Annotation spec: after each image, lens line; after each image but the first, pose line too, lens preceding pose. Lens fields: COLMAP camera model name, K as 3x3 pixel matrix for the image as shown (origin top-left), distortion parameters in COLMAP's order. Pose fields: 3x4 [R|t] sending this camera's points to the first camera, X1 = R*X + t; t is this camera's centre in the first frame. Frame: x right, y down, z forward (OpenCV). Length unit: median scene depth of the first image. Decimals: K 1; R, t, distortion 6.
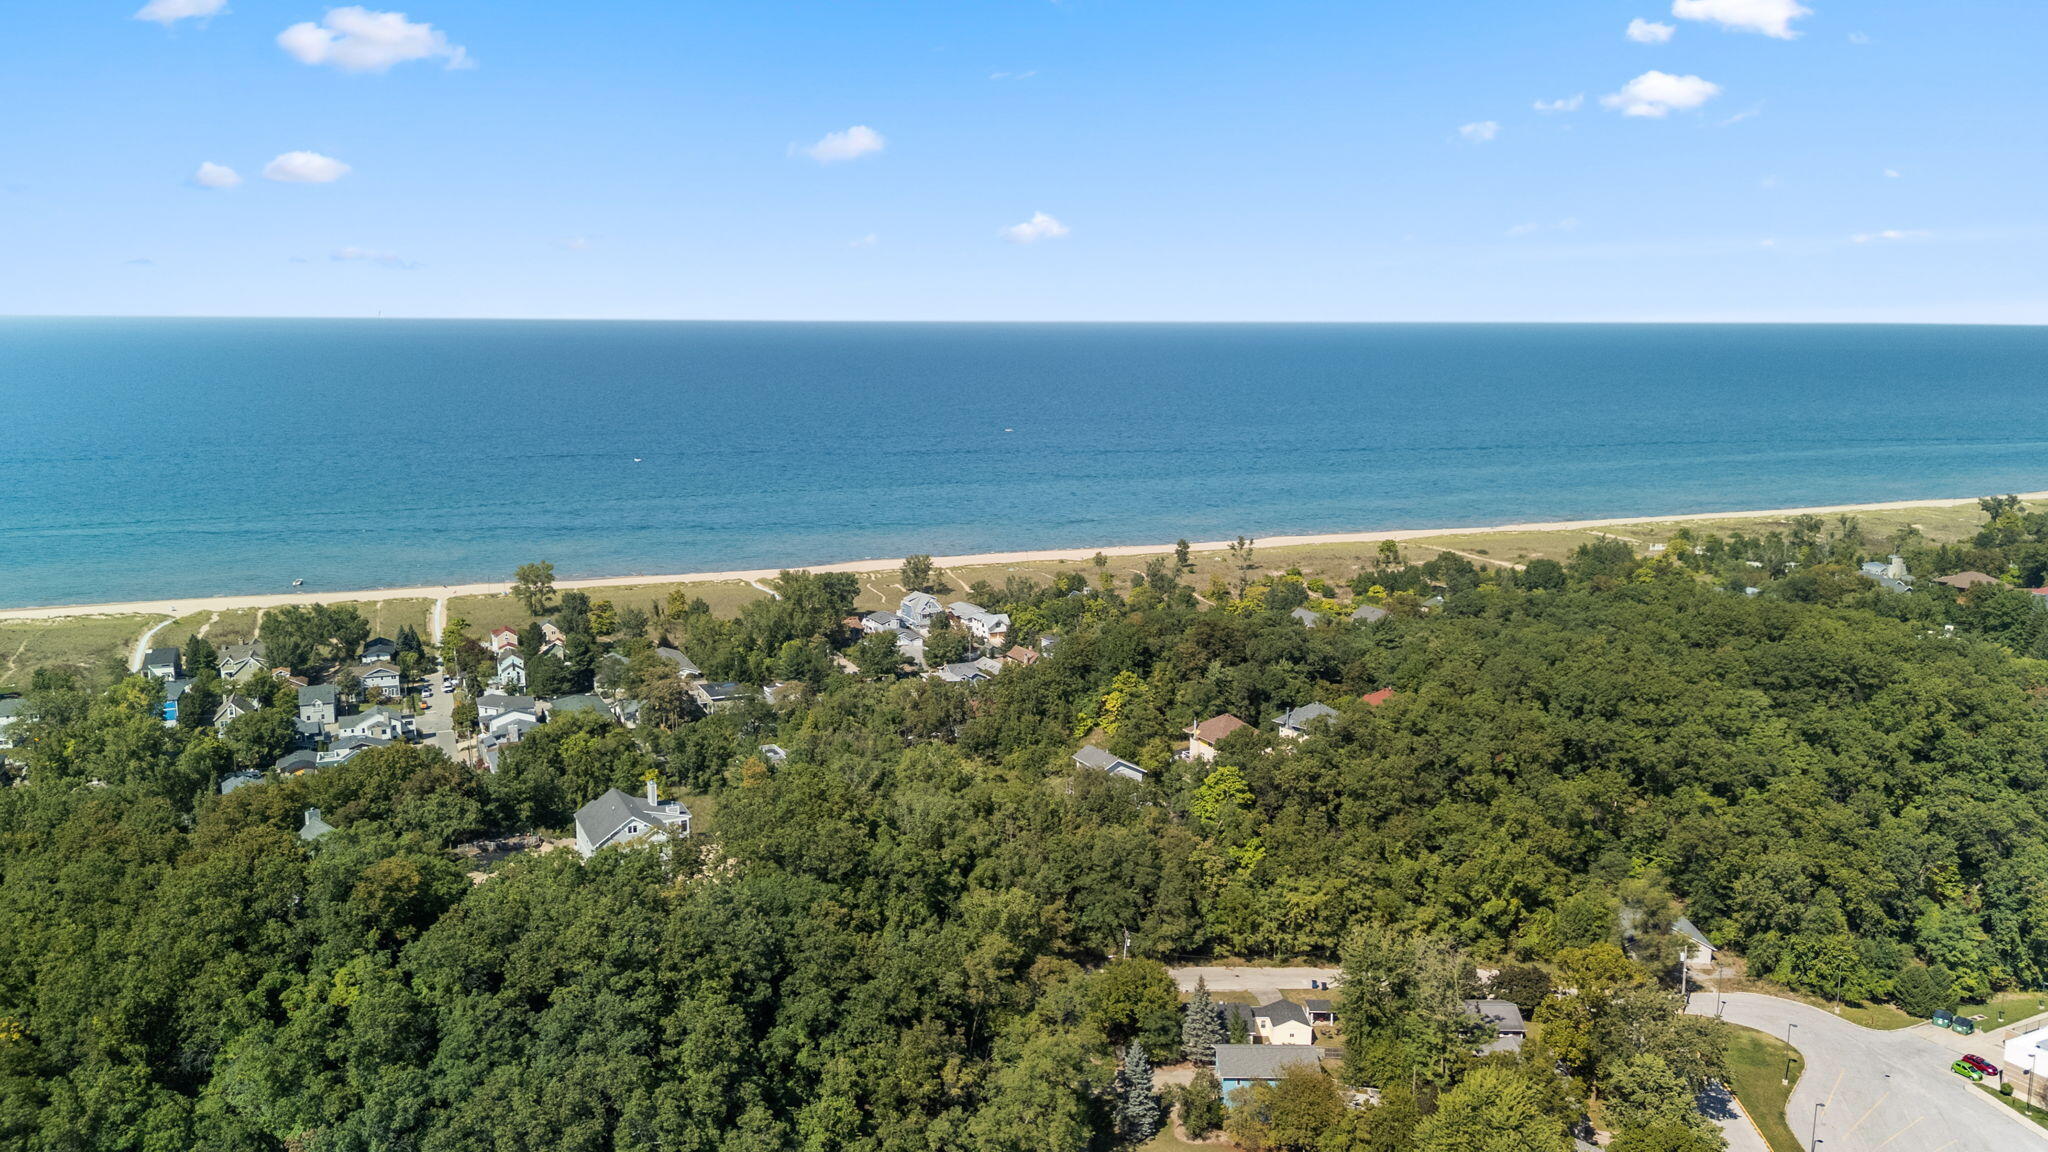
lens RADIAL K [[1507.2, 0, 1017.5], [0, 1507.2, 575.7], [0, 0, 1]] dist [0.101725, -0.097739]
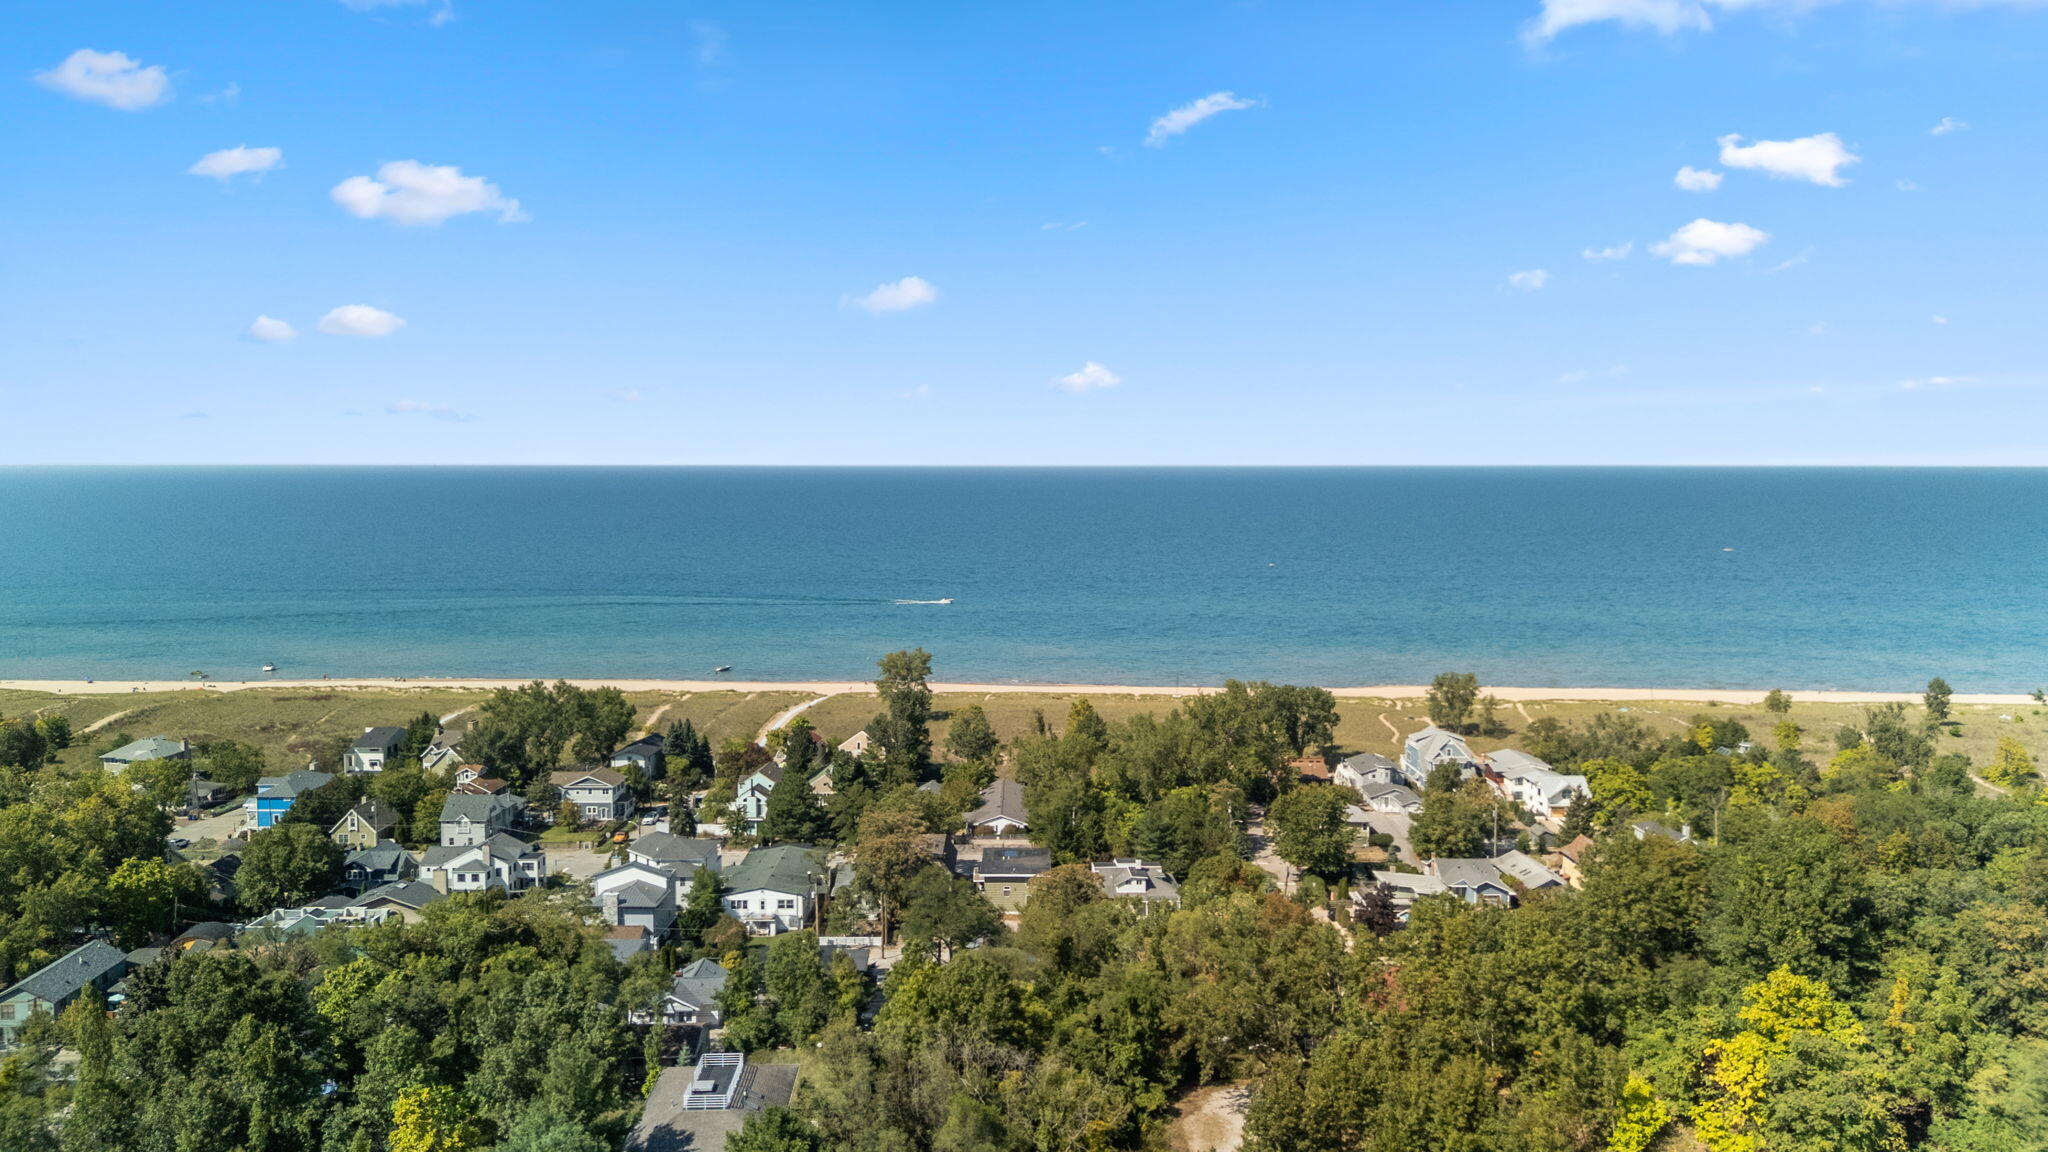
lens RADIAL K [[1507.2, 0, 1017.5], [0, 1507.2, 575.7], [0, 0, 1]] dist [0.101725, -0.097739]
pose [[0.912258, 0.029656, -0.408541, 0.032694], [-0.067248, 0.994686, -0.077957, 0.009446], [0.404058, 0.098591, 0.909405, 0.380822]]
